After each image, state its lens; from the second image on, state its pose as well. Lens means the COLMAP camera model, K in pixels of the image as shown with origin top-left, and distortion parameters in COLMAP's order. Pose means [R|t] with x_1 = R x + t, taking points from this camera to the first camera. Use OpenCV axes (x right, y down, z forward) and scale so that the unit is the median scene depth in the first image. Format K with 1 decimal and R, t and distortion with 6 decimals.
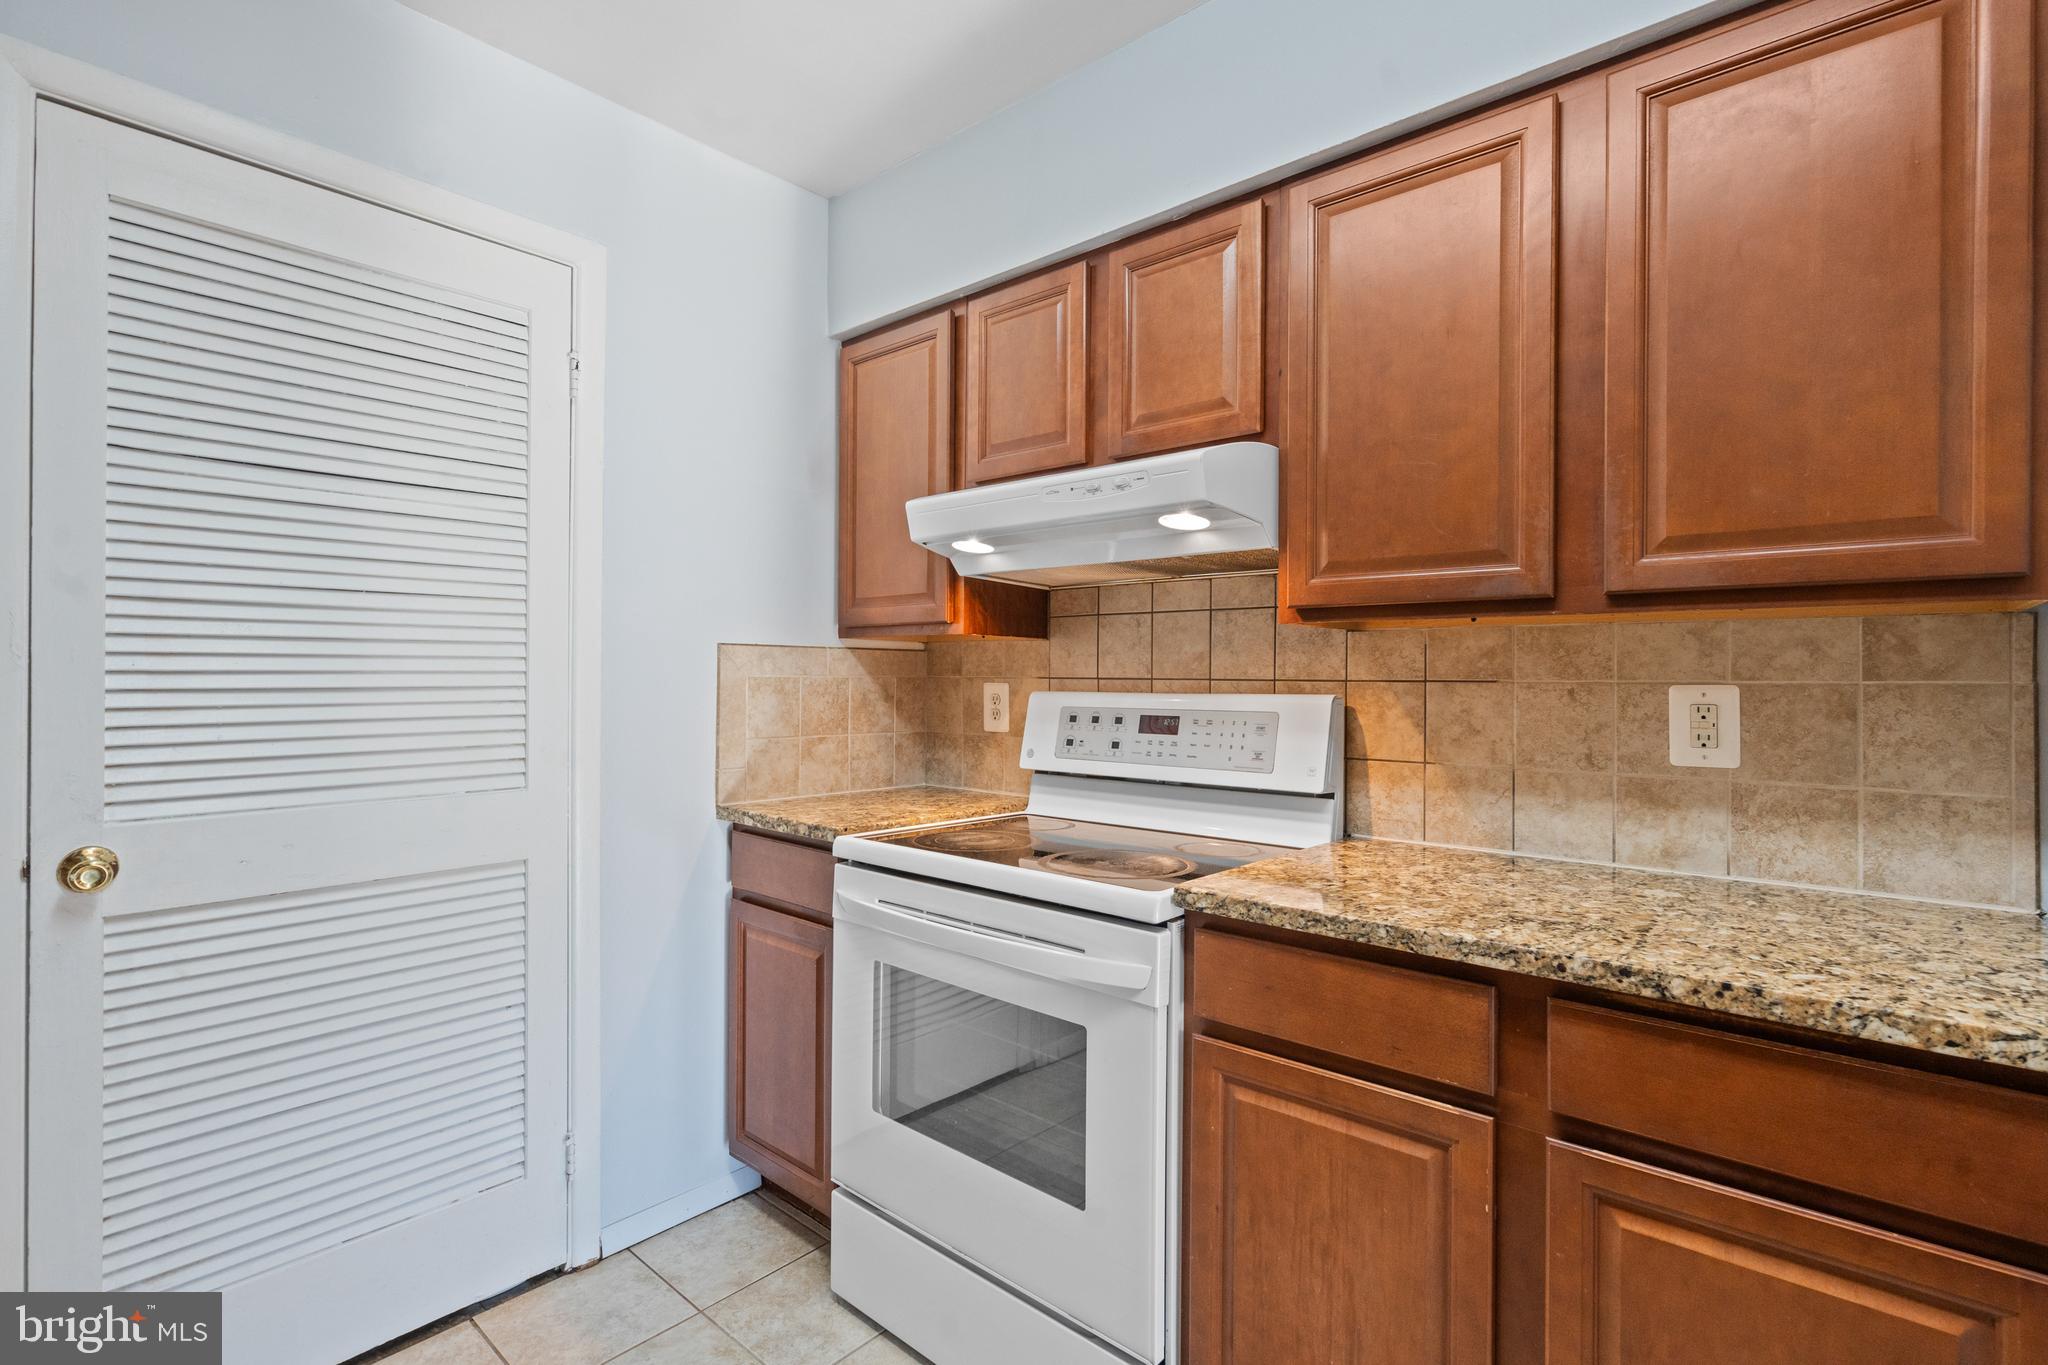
lens RADIAL K [[954.4, 0, 1024.0], [0, 954.4, 682.5], [0, 0, 1]] dist [-0.002349, 0.000176]
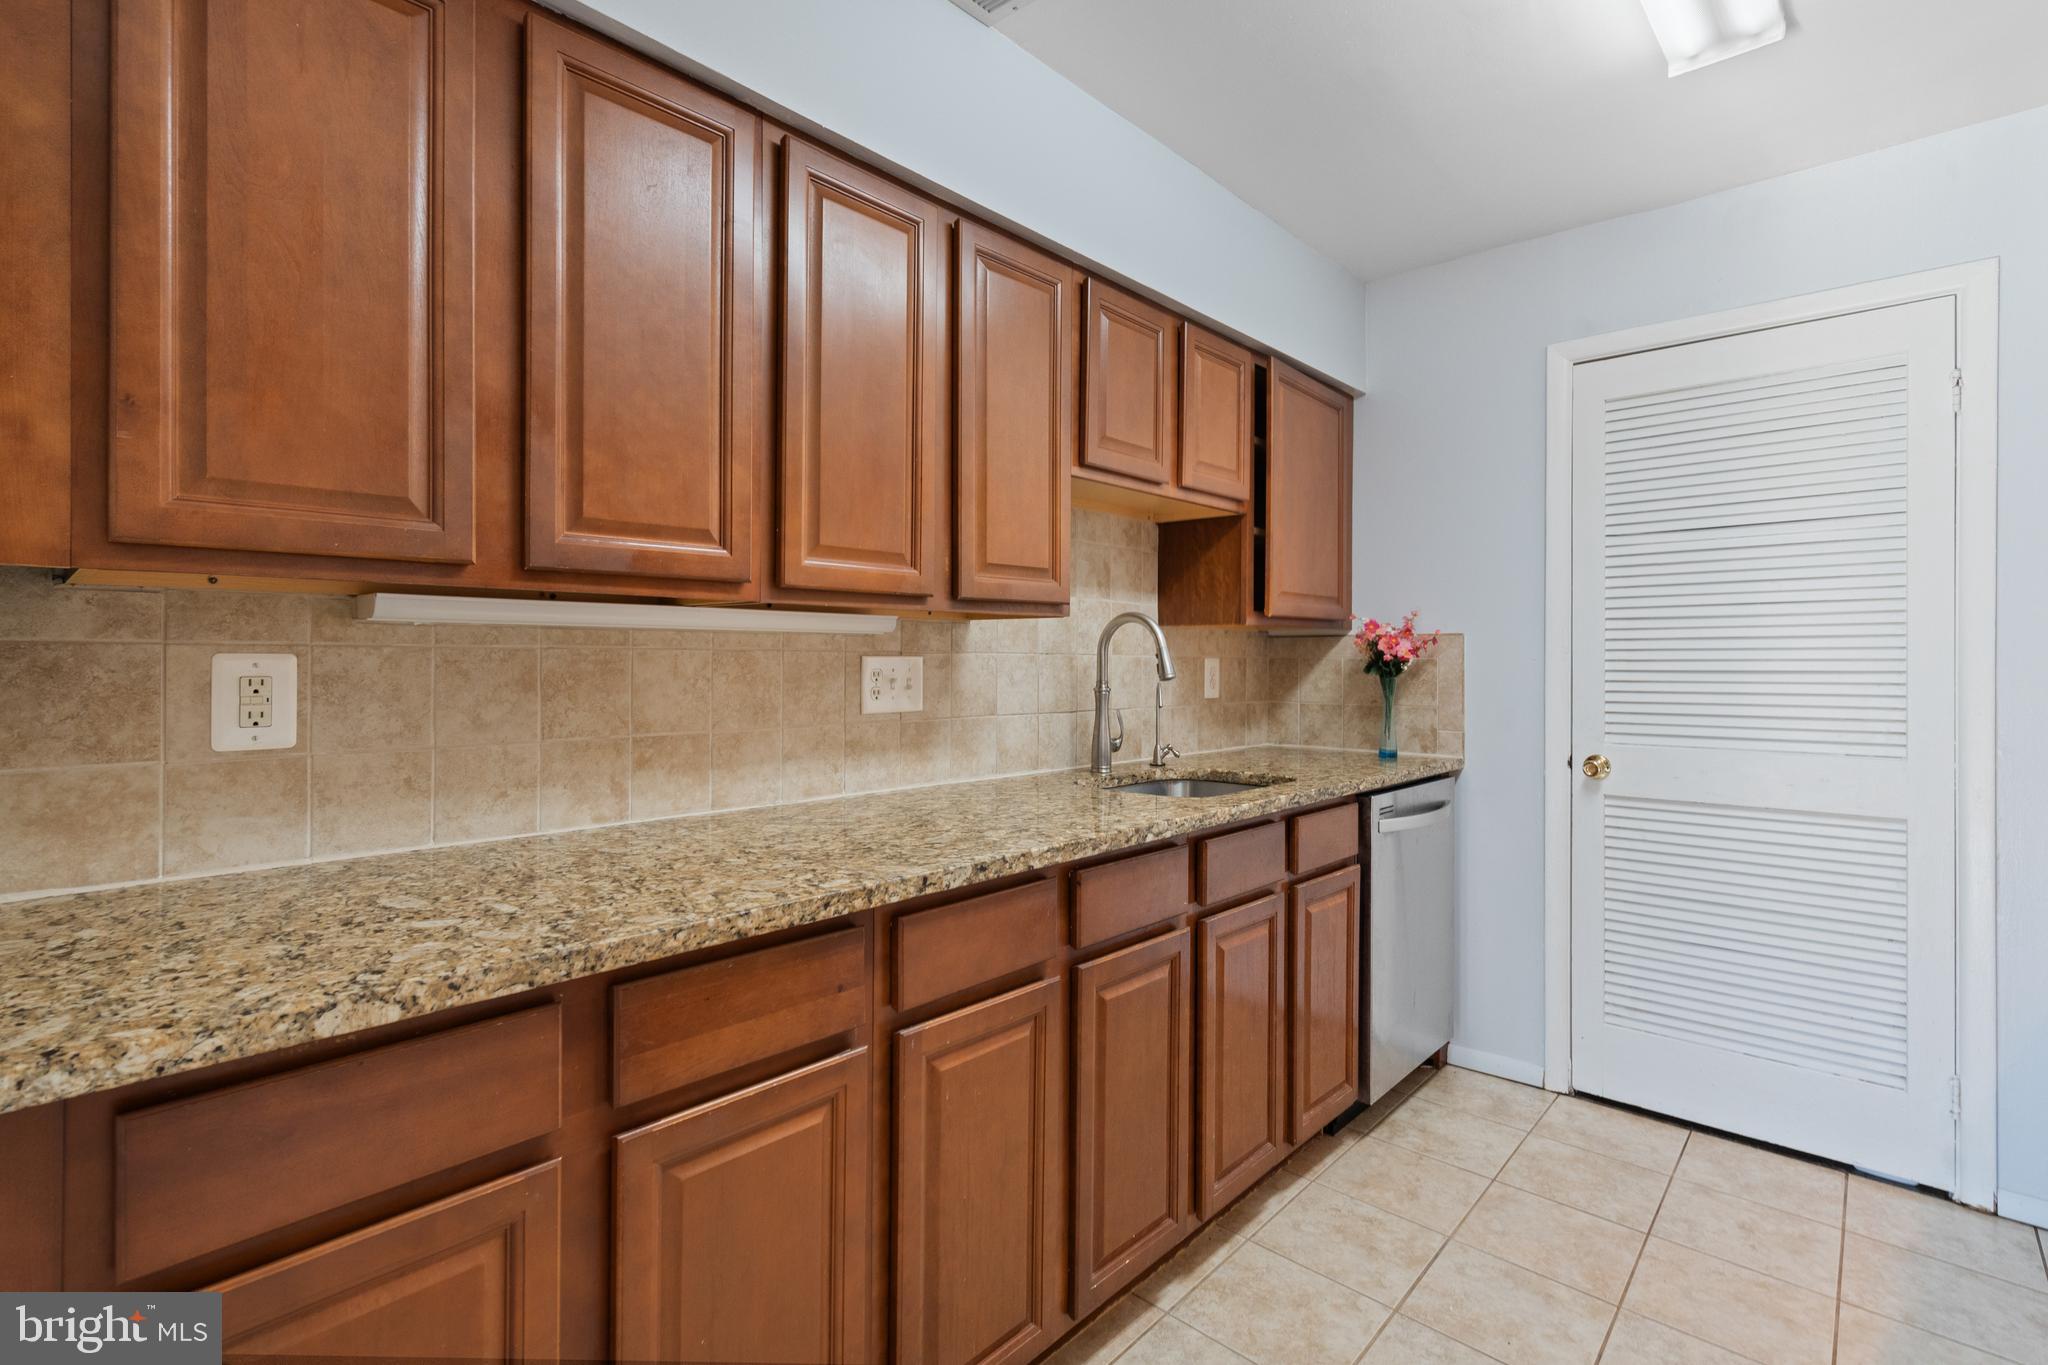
lens RADIAL K [[946.1, 0, 1011.4], [0, 946.1, 664.8], [0, 0, 1]] dist [-0.002926, 0.000914]
pose [[-0.020084, 0.000660, -0.999798, 0.666629], [-0.006915, 0.999976, 0.000799, 0.001936], [0.999774, 0.006930, -0.020079, -0.081327]]
